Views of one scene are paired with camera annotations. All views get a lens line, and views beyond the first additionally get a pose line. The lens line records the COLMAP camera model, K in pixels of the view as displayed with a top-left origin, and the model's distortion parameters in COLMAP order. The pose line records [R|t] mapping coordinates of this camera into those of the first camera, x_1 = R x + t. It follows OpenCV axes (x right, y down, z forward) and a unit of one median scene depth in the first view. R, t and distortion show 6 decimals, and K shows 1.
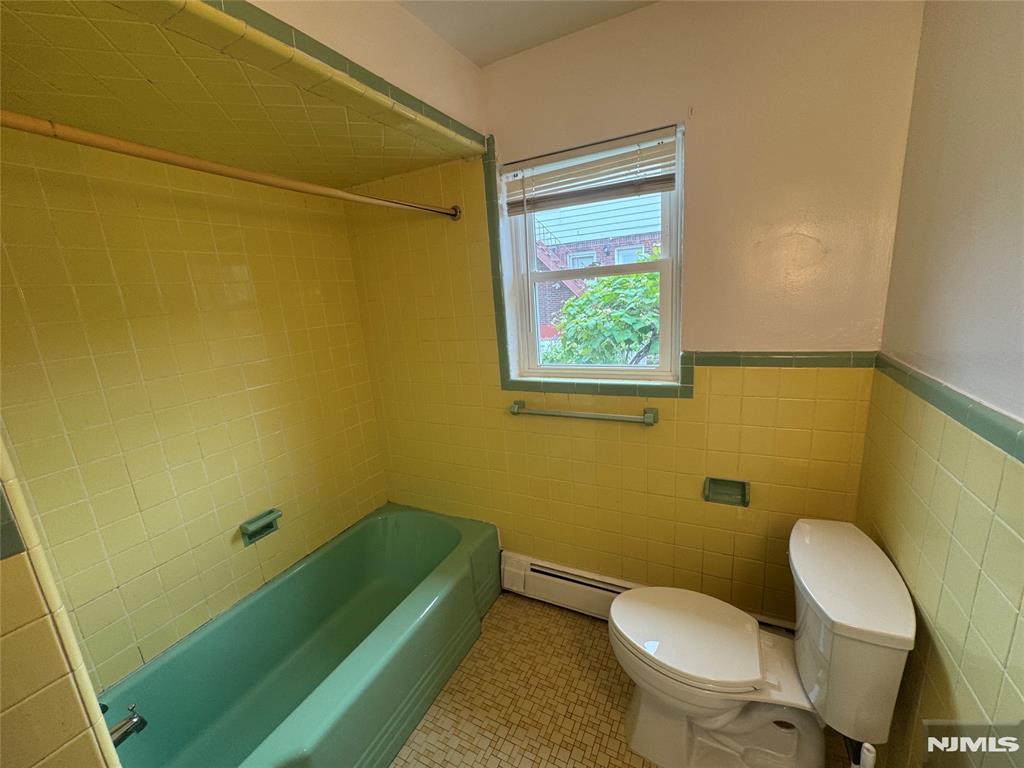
lens RADIAL K [[411.0, 0, 511.1], [0, 411.0, 384.4], [0, 0, 1]] dist [-0.001486, -0.000246]
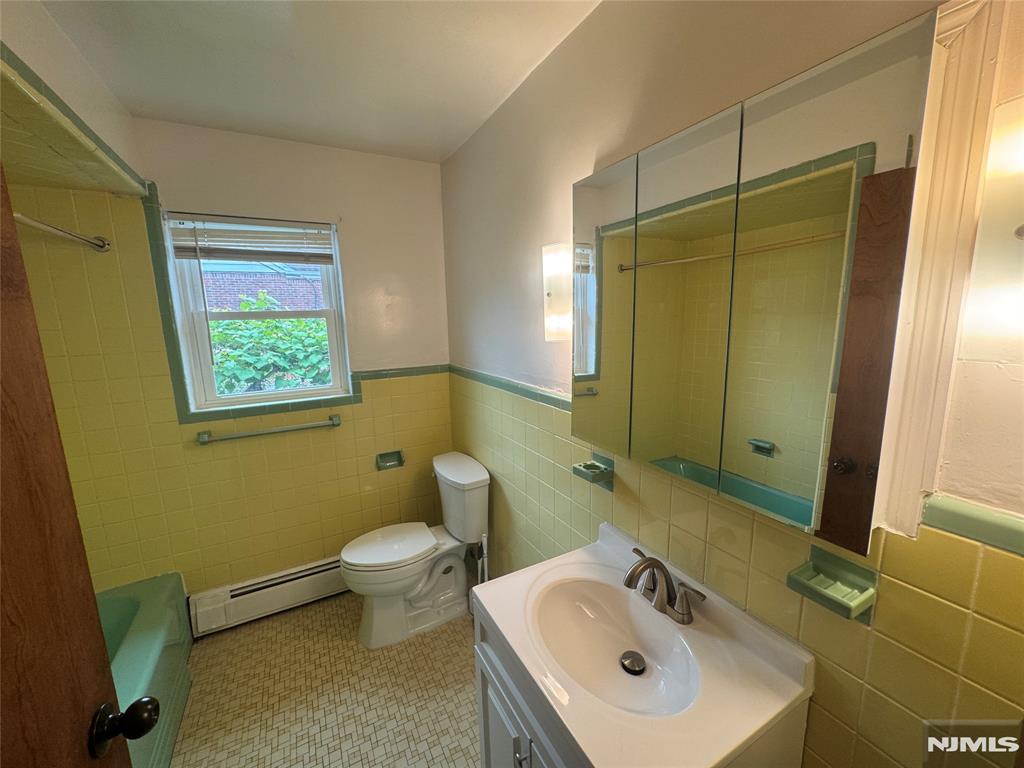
lens RADIAL K [[411.0, 0, 510.8], [0, 411.0, 384.9], [0, 0, 1]] dist [-0.001486, -0.000246]
pose [[0.562732, -0.080614, 0.822699, -0.435520], [0.166647, 0.985863, -0.017386, 0.079779], [-0.809667, 0.146884, 0.568211, -0.267219]]
